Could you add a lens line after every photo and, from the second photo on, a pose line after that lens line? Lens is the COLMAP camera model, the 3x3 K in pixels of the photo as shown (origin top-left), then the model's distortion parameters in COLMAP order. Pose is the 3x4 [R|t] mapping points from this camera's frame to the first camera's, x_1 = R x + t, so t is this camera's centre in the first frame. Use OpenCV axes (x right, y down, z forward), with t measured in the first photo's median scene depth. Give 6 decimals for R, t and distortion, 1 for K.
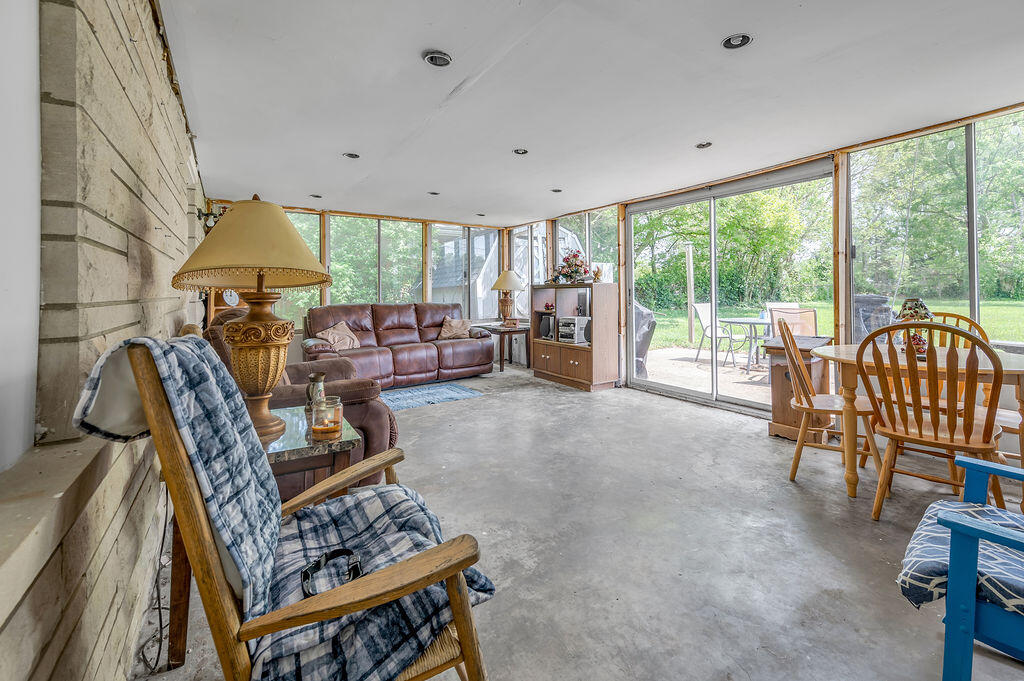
lens RADIAL K [[429.3, 0, 512.0], [0, 429.3, 340.5], [0, 0, 1]] dist [-0.000130, -0.000004]
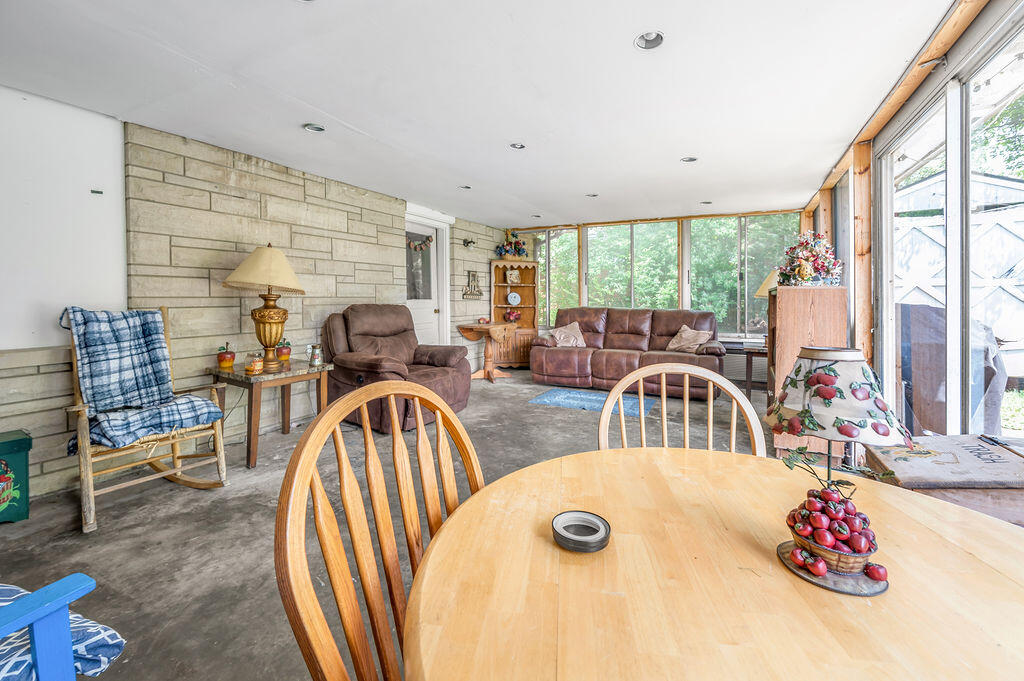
lens RADIAL K [[429.3, 0, 512.0], [0, 429.3, 340.5], [0, 0, 1]] dist [-0.000130, -0.000004]
pose [[0.489316, 0.094747, -0.866945, 0.489722], [-0.105865, 0.993183, 0.048791, -0.035030], [0.865657, 0.067905, 0.496011, 0.305567]]
